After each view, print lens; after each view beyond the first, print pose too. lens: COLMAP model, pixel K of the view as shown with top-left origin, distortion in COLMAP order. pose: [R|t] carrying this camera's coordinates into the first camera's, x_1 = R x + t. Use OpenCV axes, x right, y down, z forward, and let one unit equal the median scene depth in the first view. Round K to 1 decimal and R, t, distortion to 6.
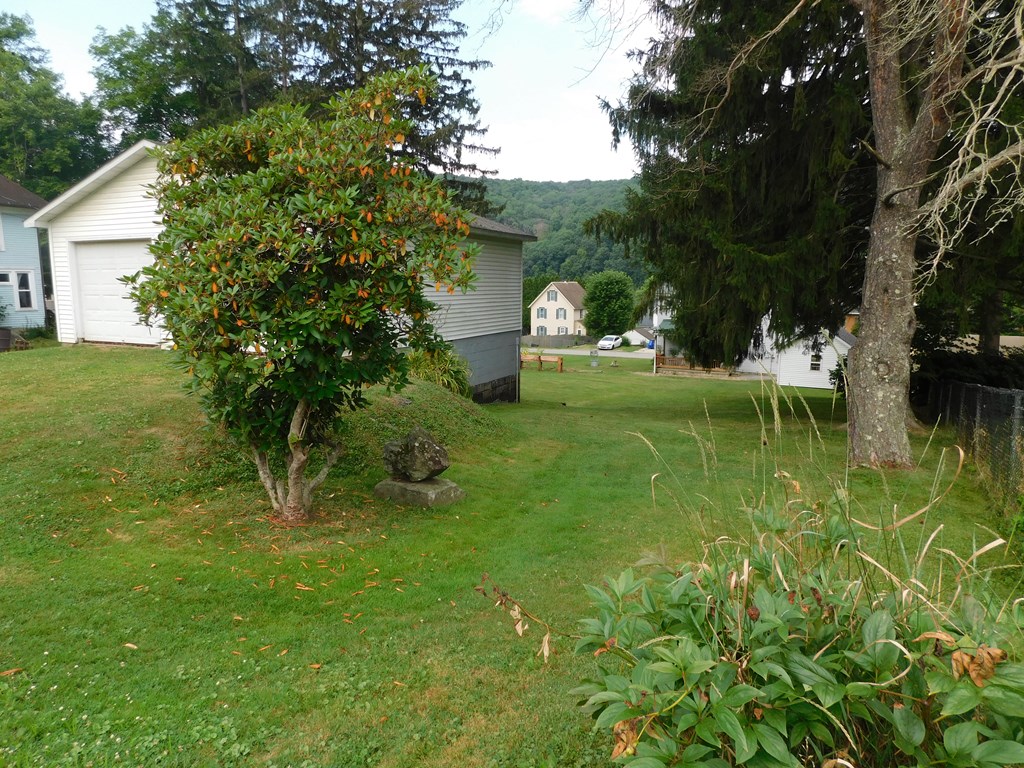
lens RADIAL K [[685.3, 0, 512.7], [0, 685.3, 385.3], [0, 0, 1]] dist [-0.061570, 0.056142]
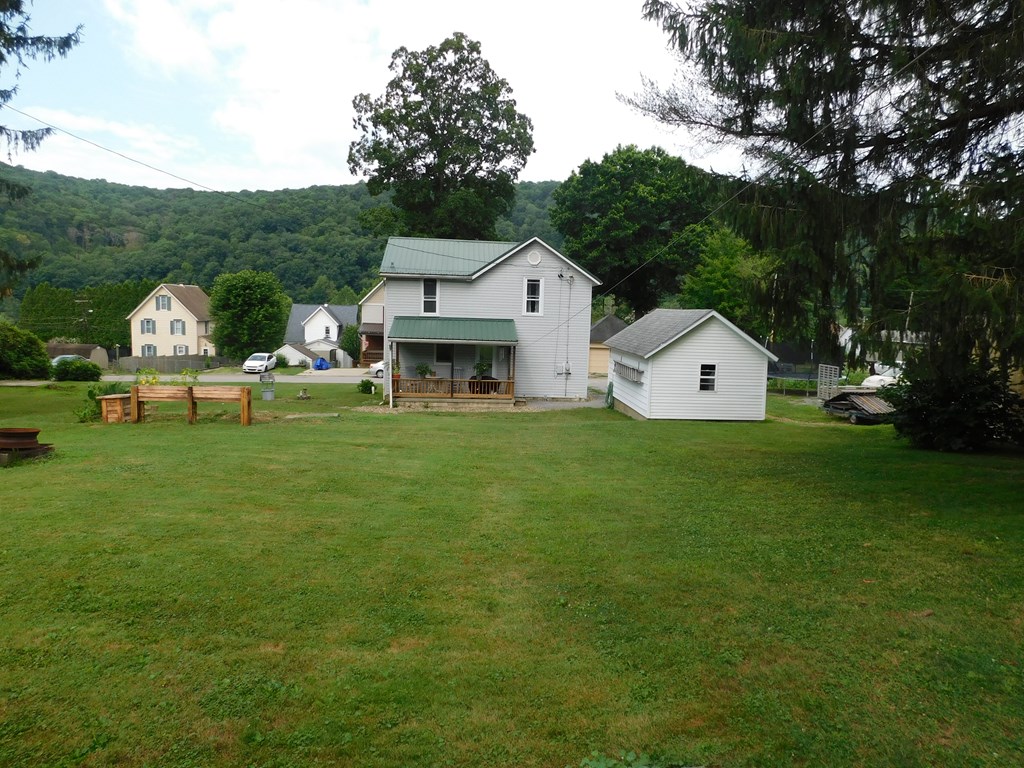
lens RADIAL K [[685.3, 0, 518.4], [0, 685.3, 379.8], [0, 0, 1]] dist [-0.061570, 0.056142]
pose [[0.850169, -0.038539, 0.525097, -0.002334], [0.059583, 0.997953, -0.023226, -0.009110], [-0.523127, 0.051033, 0.850725, 0.189844]]
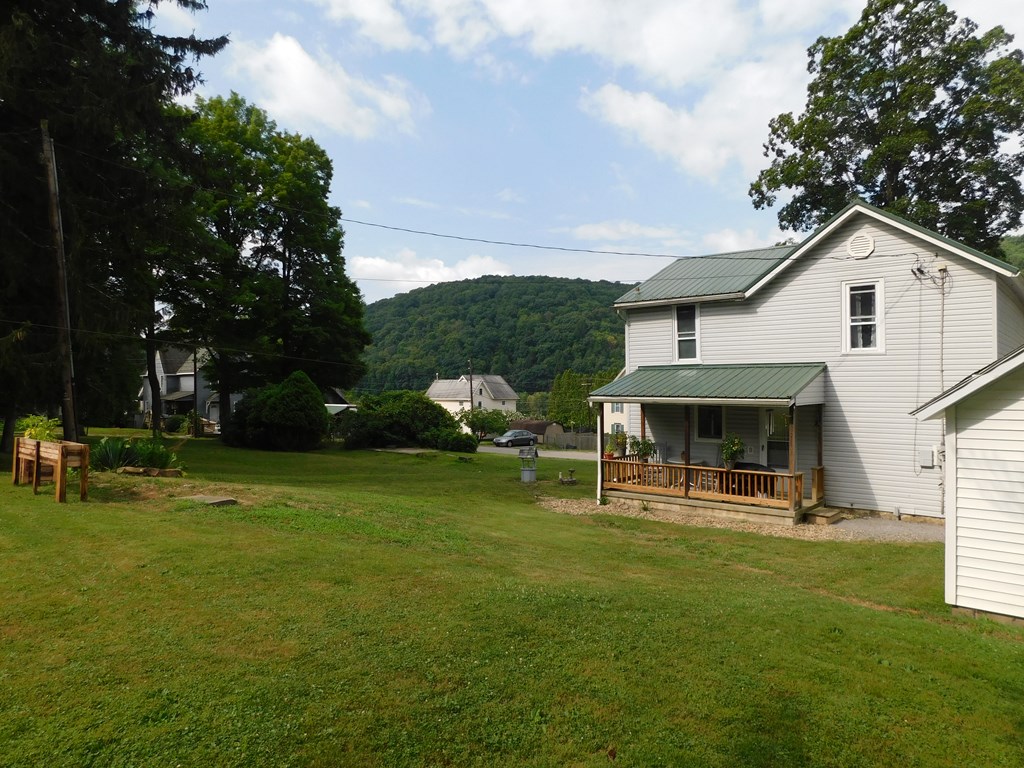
lens RADIAL K [[685.3, 0, 508.6], [0, 685.3, 376.0], [0, 0, 1]] dist [-0.061570, 0.056142]
pose [[0.971216, -0.011077, -0.237941, 0.106126], [-0.029738, 0.985464, -0.167260, -0.009851], [0.236335, 0.169521, 0.956770, 0.263259]]
